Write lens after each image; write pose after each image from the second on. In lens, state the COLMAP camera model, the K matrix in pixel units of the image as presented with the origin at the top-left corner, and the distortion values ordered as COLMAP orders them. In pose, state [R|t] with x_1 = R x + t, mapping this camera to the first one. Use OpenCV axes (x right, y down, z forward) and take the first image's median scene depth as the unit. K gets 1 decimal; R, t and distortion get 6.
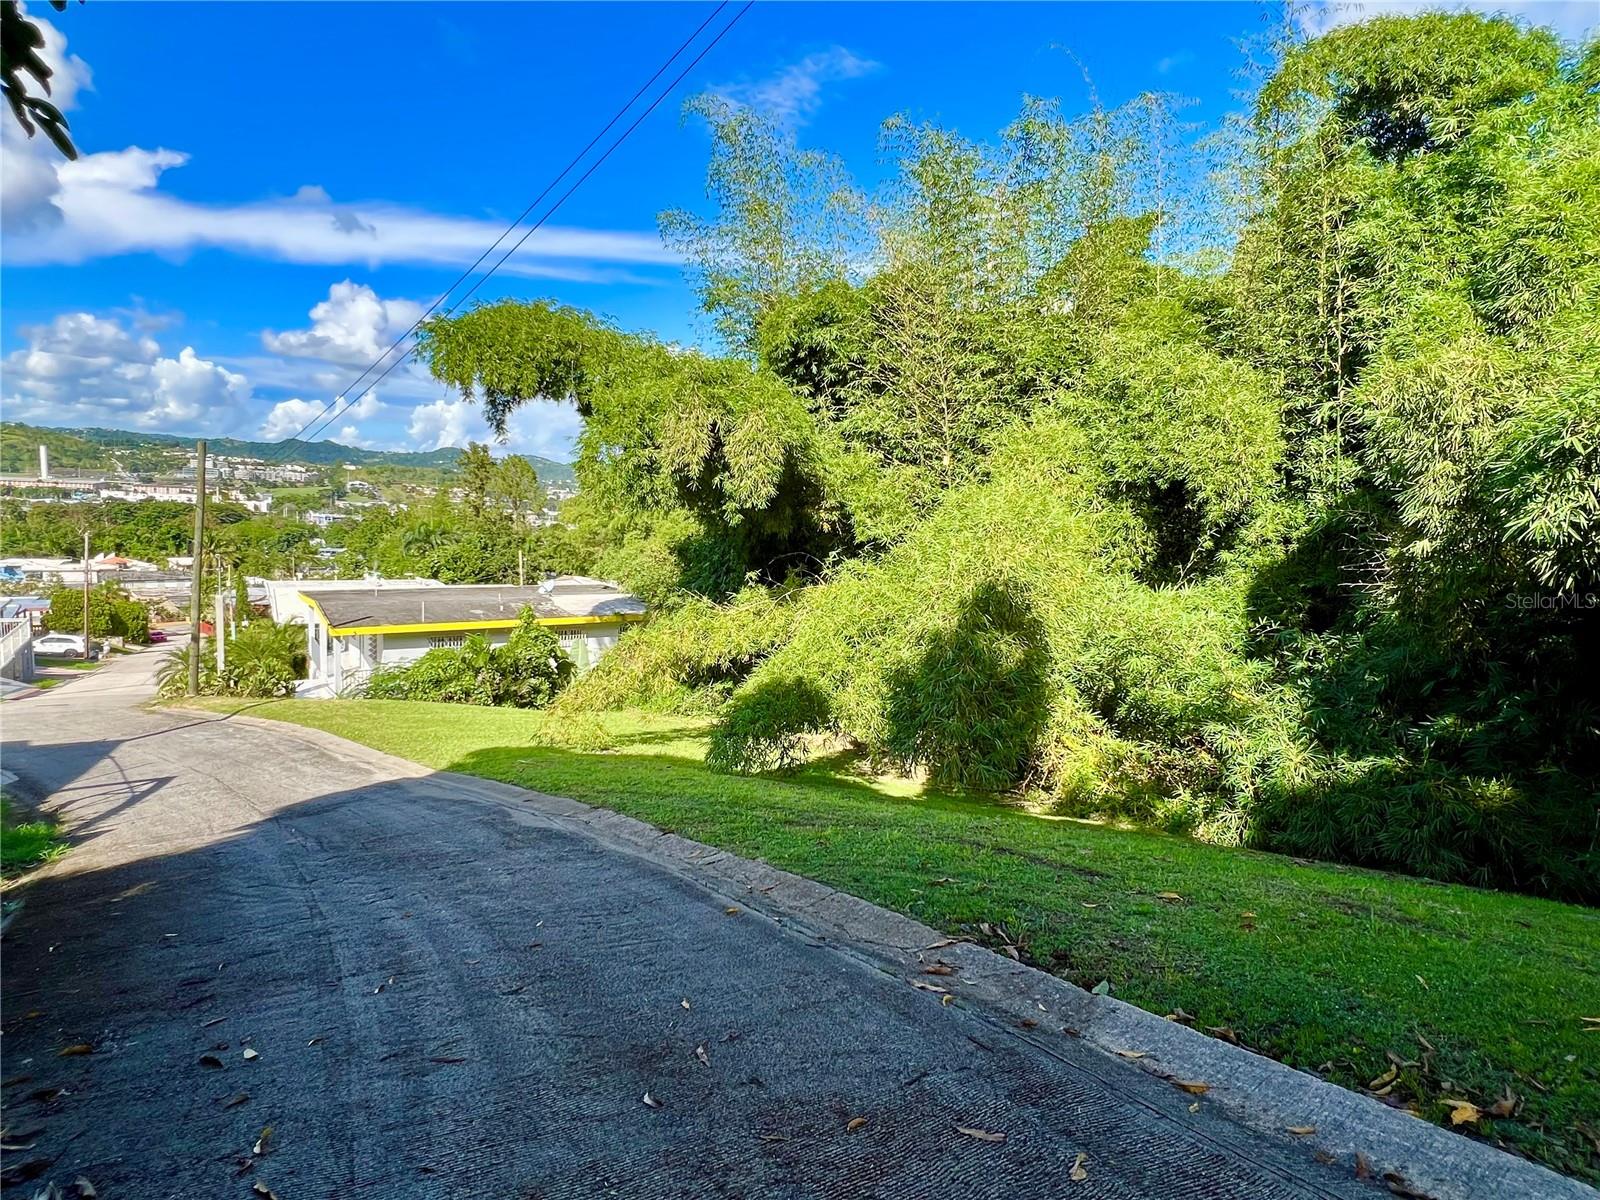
lens RADIAL K [[827.6, 0, 800.0], [0, 827.6, 600.0], [0, 0, 1]] dist [-0.006527, -0.000405]
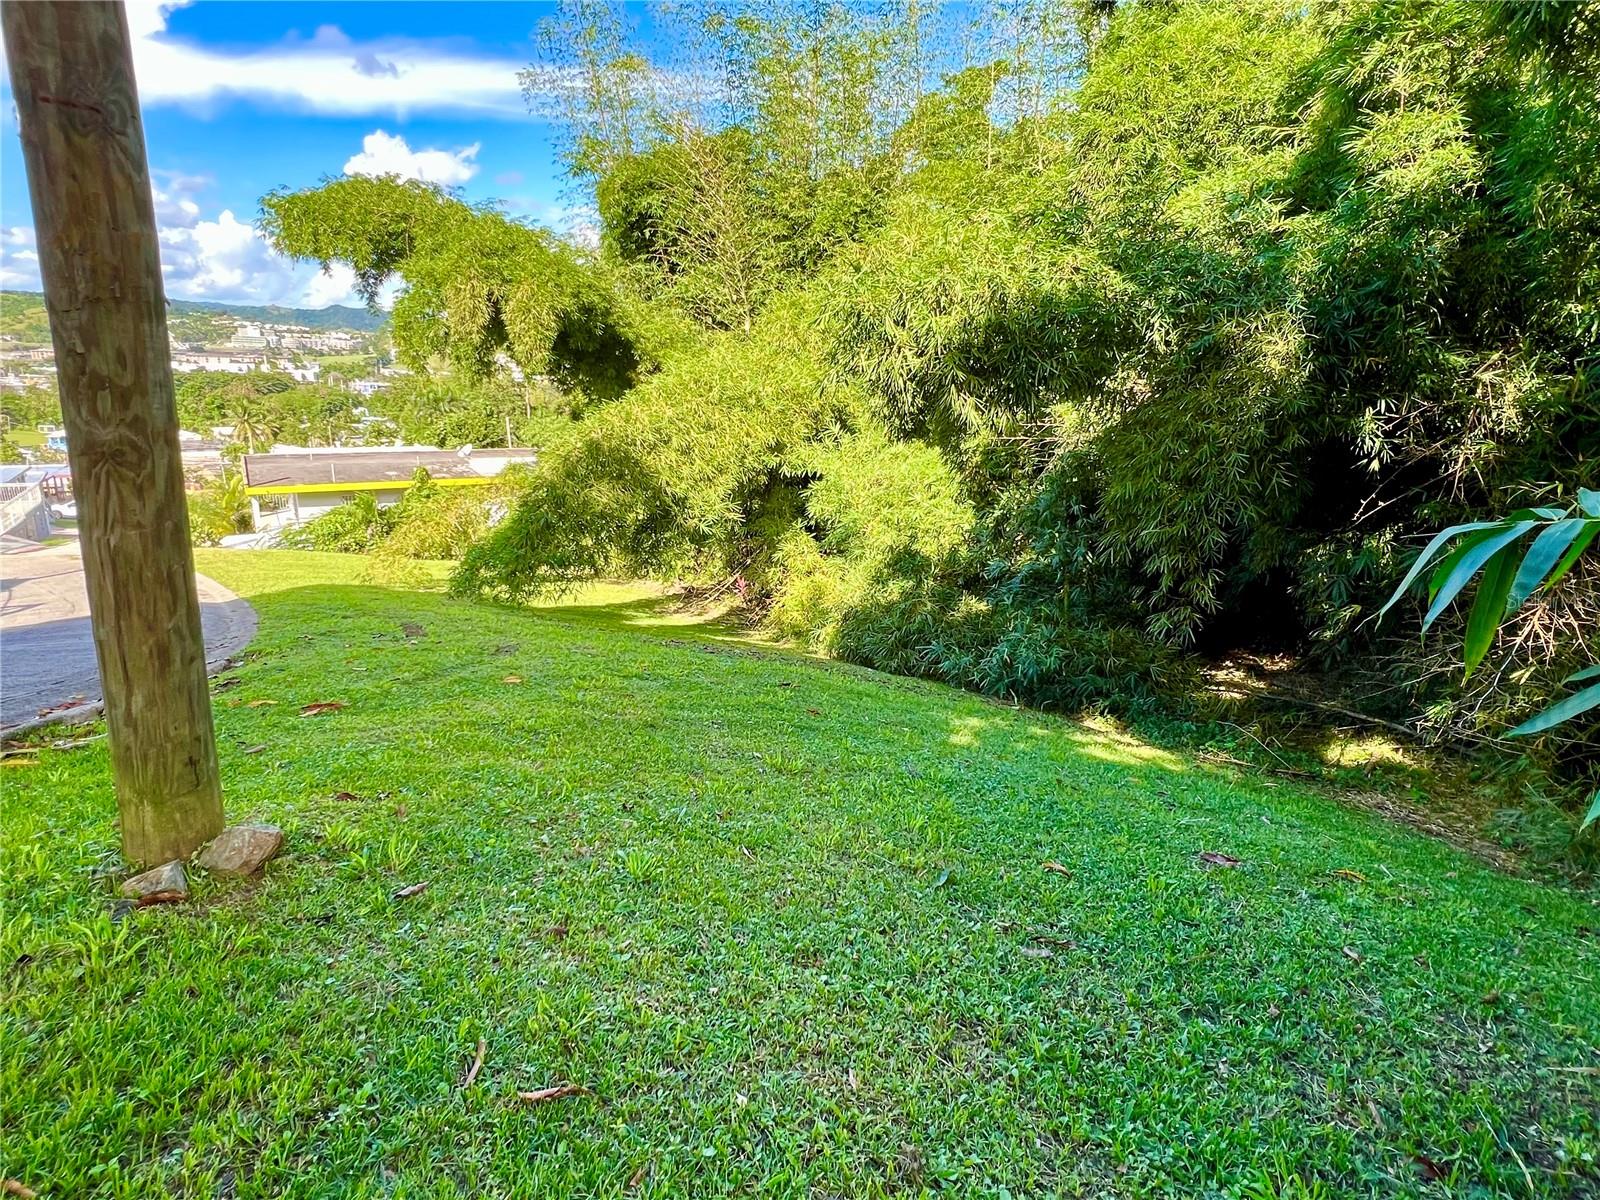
lens RADIAL K [[827.6, 0, 800.0], [0, 827.6, 600.0], [0, 0, 1]] dist [-0.006527, -0.000405]
pose [[0.998261, 0.006229, -0.058616, 0.162690], [0.003109, 0.987451, 0.157895, 0.007058], [0.058864, -0.157803, 0.985715, -0.051243]]
